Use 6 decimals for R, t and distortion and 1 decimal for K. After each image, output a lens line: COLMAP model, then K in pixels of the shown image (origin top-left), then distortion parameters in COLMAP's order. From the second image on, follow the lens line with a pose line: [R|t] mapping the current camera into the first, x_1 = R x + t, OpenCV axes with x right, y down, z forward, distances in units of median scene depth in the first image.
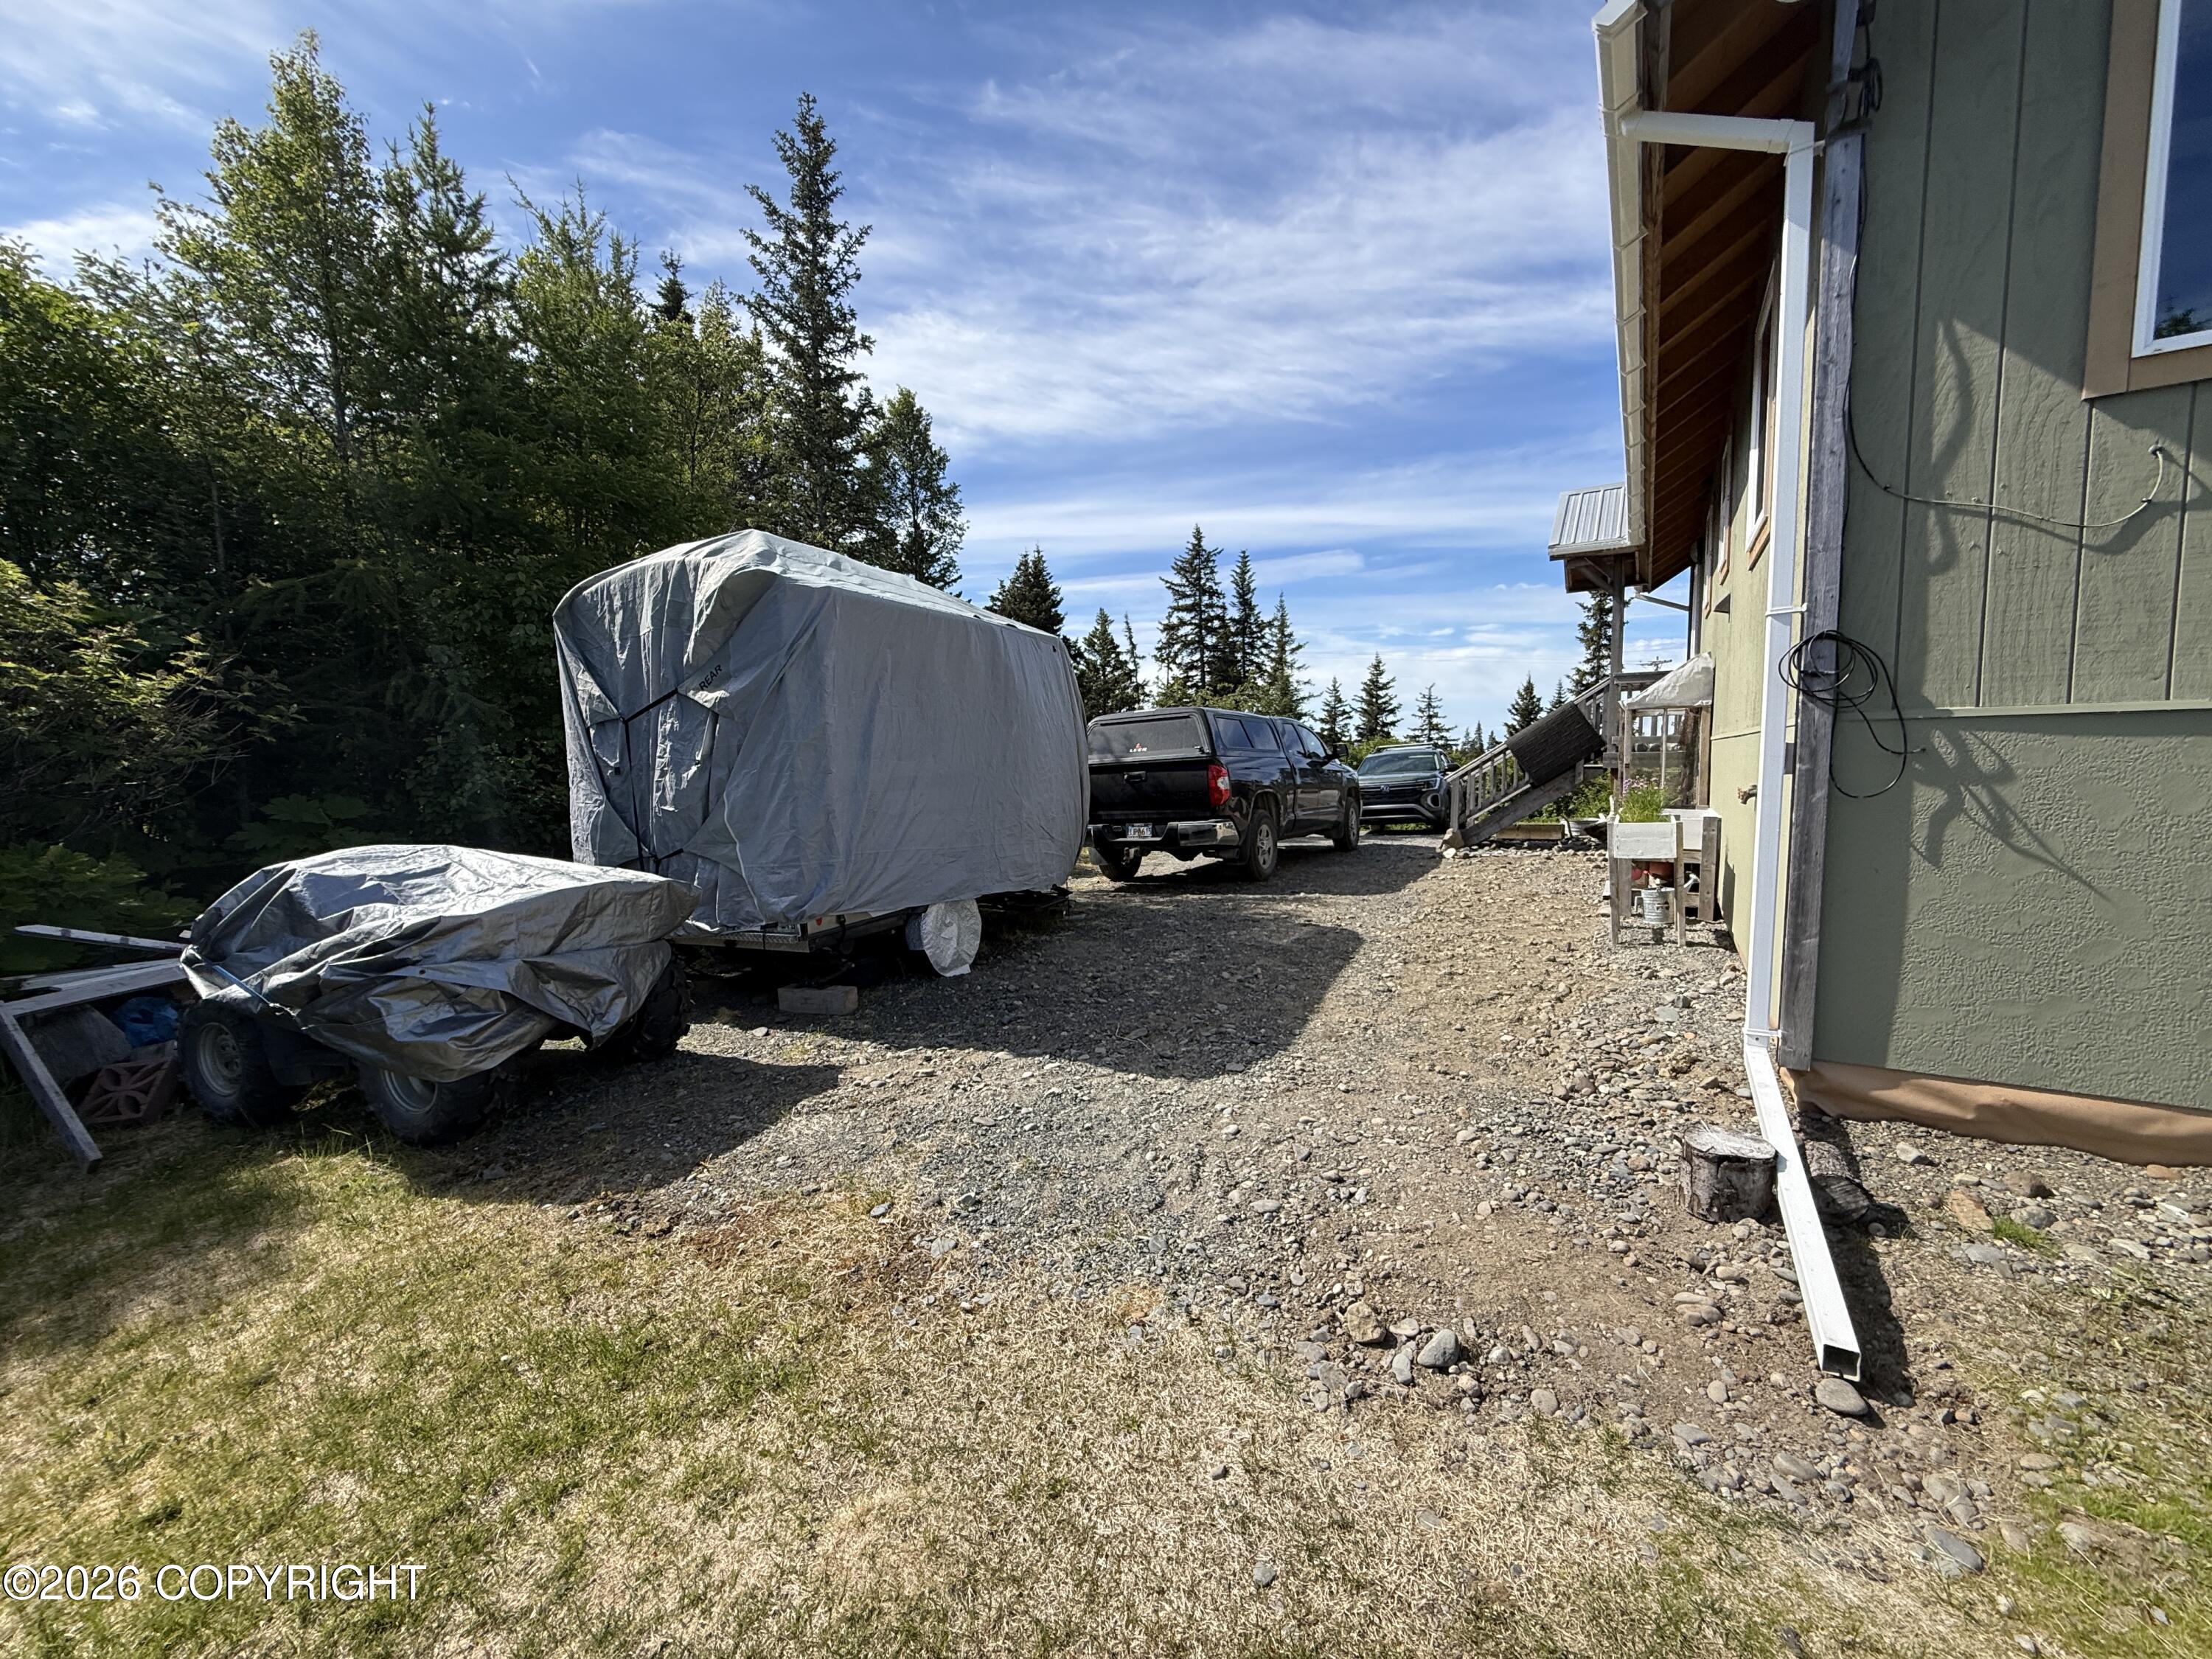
lens RADIAL K [[897.4, 0, 1106.0], [0, 897.4, 829.5], [0, 0, 1]] dist [0.001440, 0.000031]
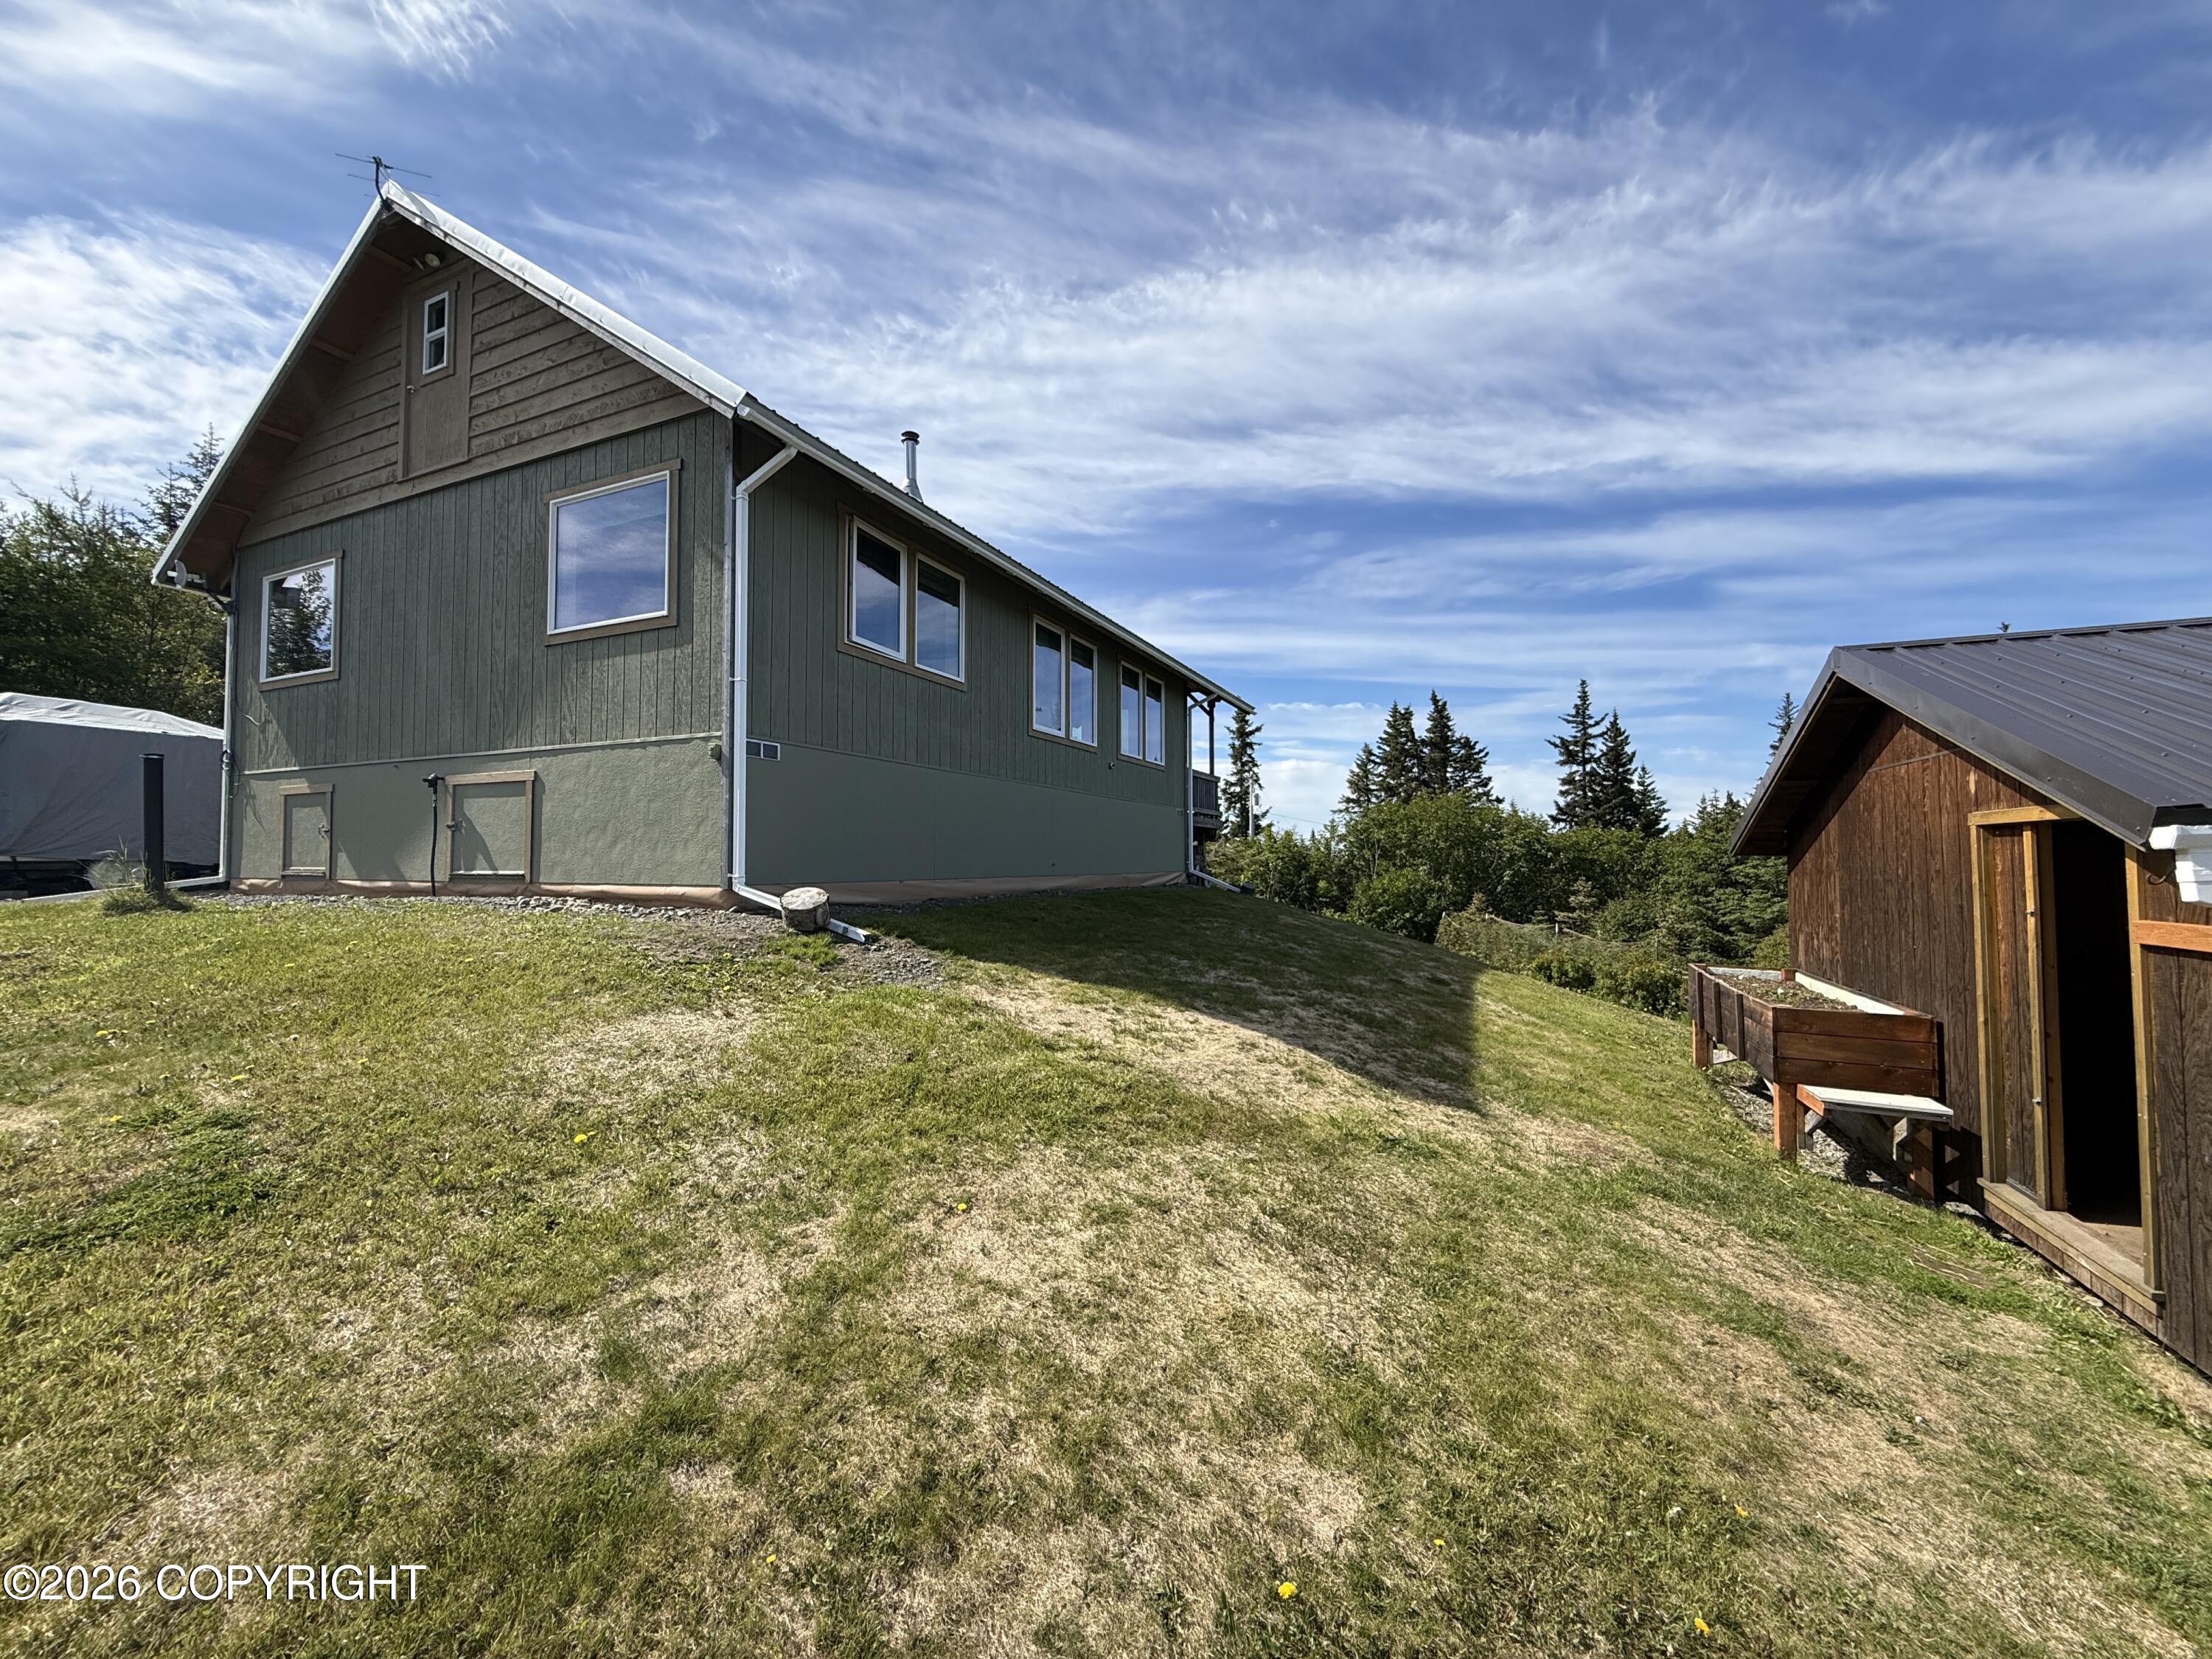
lens RADIAL K [[882.2, 0, 1099.5], [0, 882.2, 830.0], [0, 0, 1]] dist [-0.000147, 0.000092]
pose [[0.991394, 0.022203, 0.129017, 2.065020], [-0.007593, 0.993606, -0.112652, 0.246712], [-0.130694, 0.110703, 0.985223, -1.536992]]
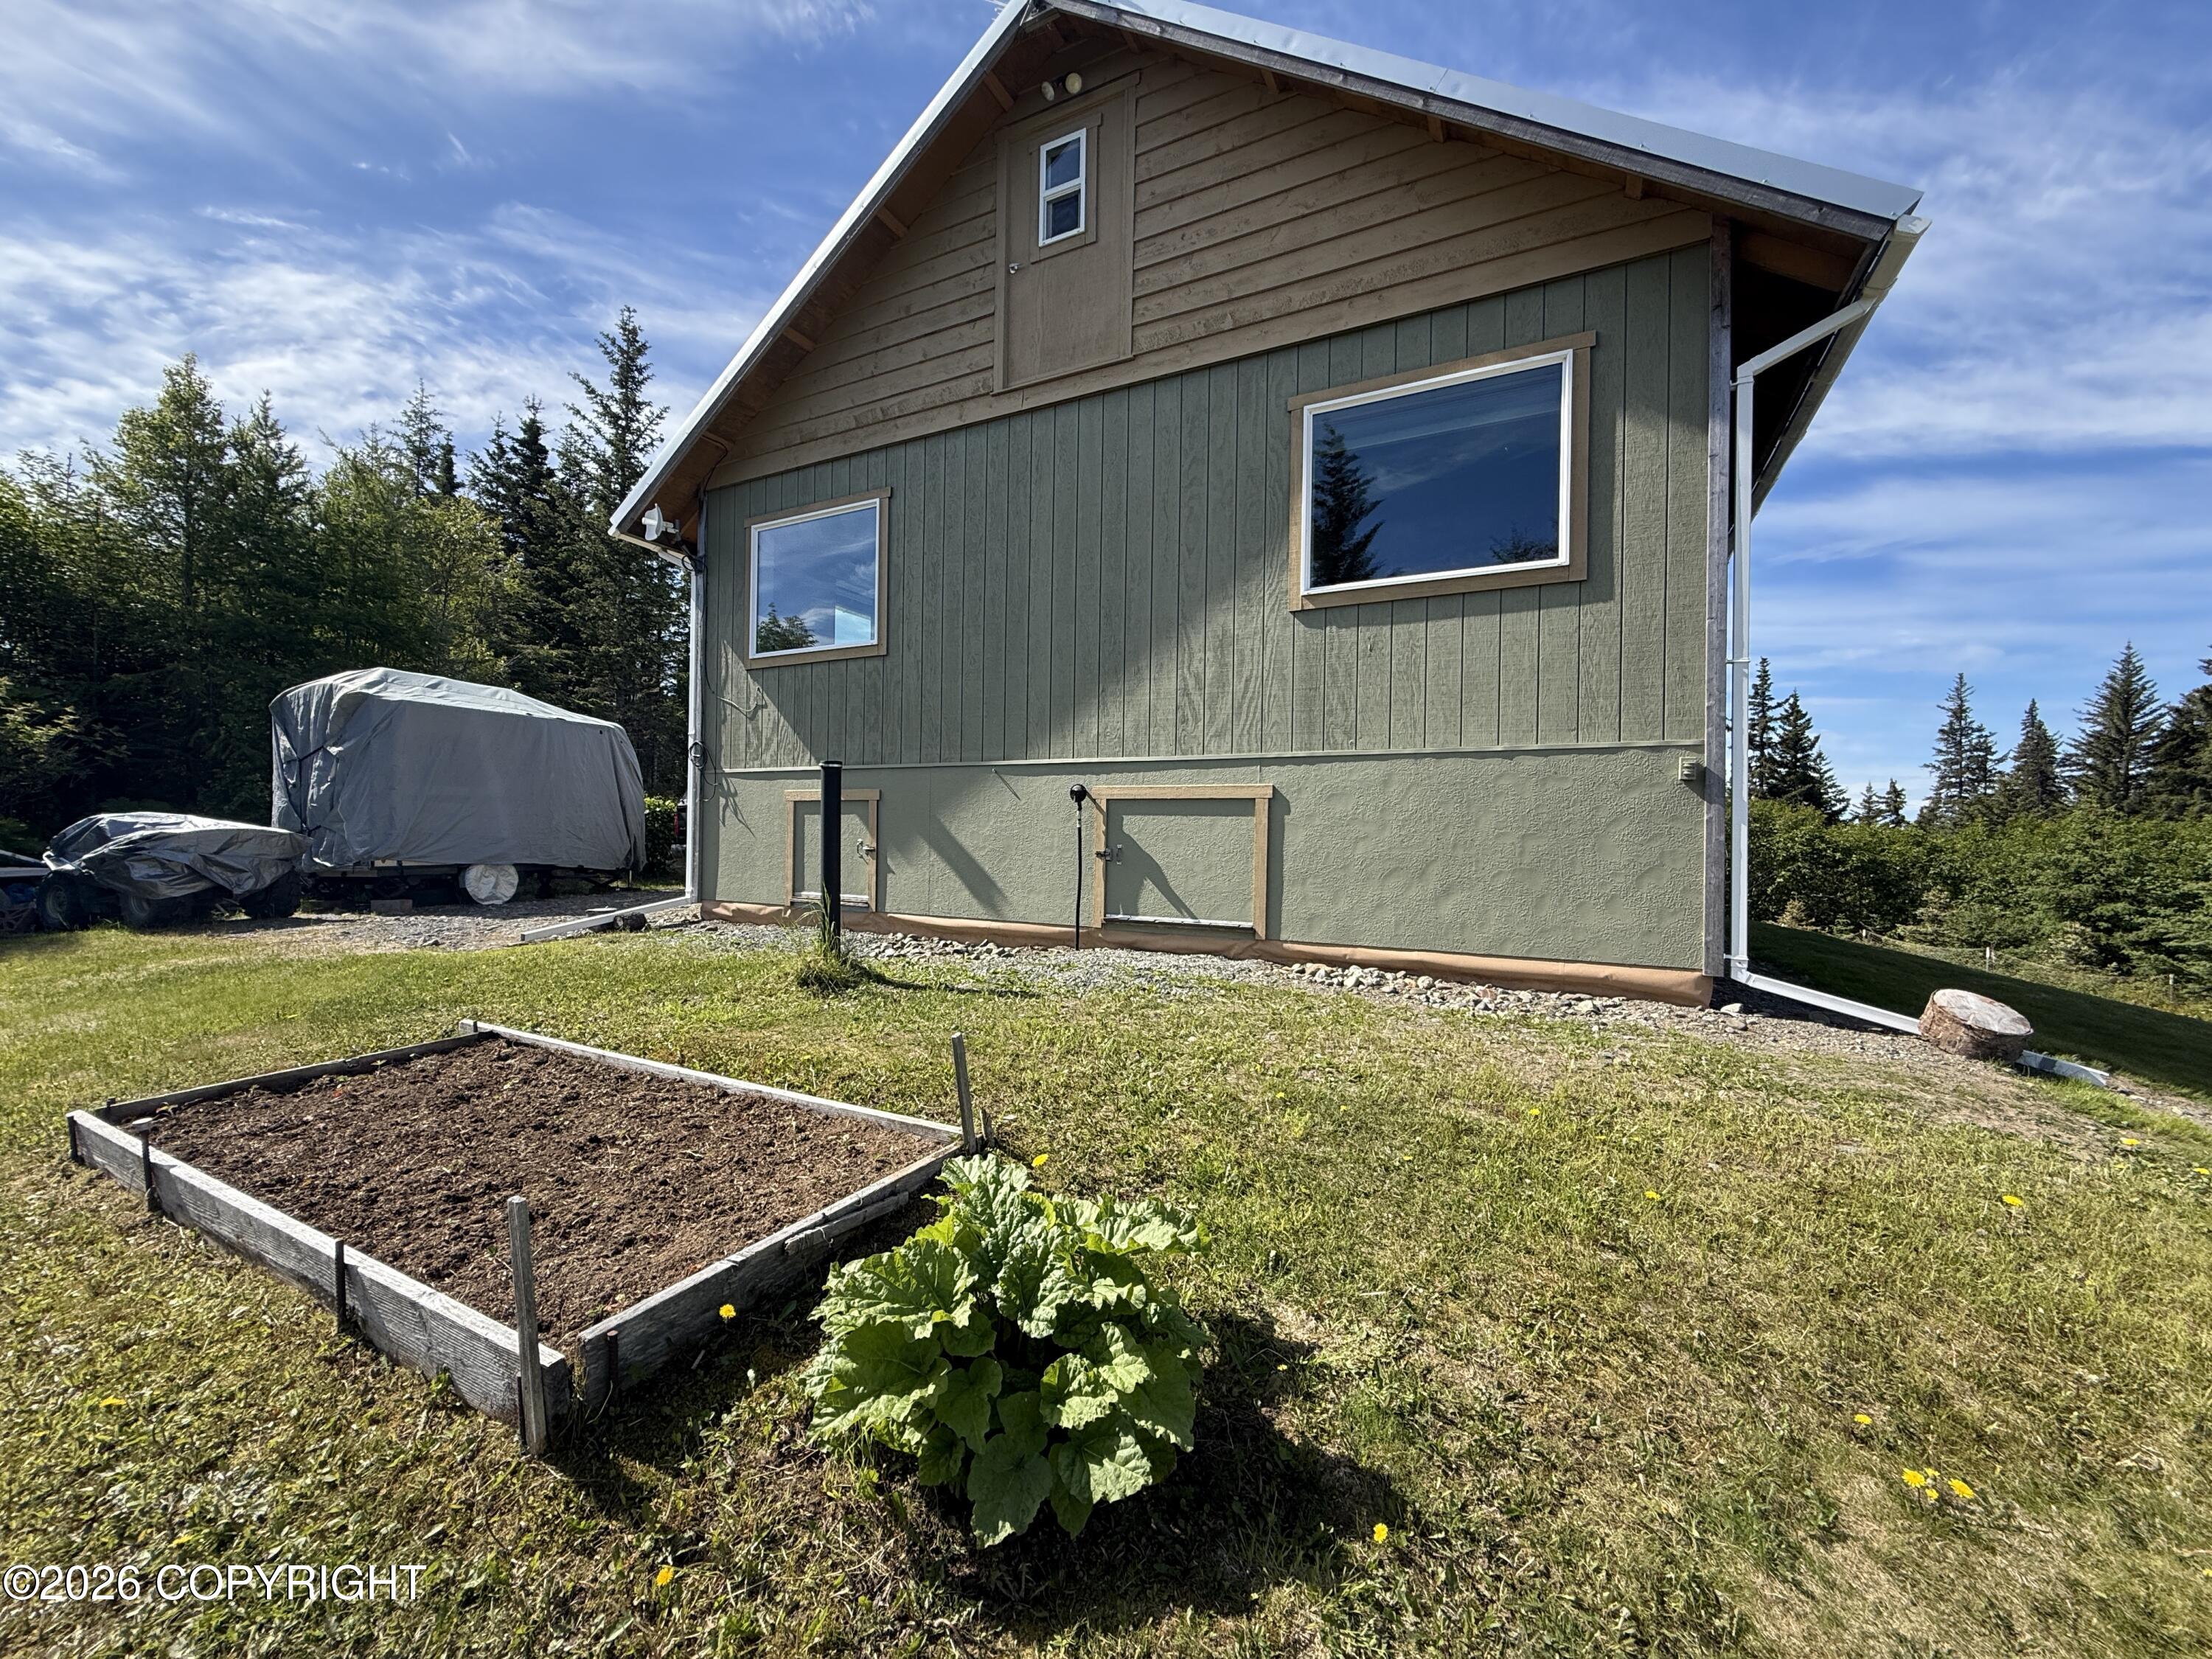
lens RADIAL K [[882.2, 0, 1099.5], [0, 882.2, 830.0], [0, 0, 1]] dist [-0.000147, 0.000092]
pose [[0.996596, 0.034164, 0.075033, 1.034563], [-0.027817, 0.996071, -0.084071, 0.139456], [-0.077611, 0.081697, 0.993631, -1.012039]]
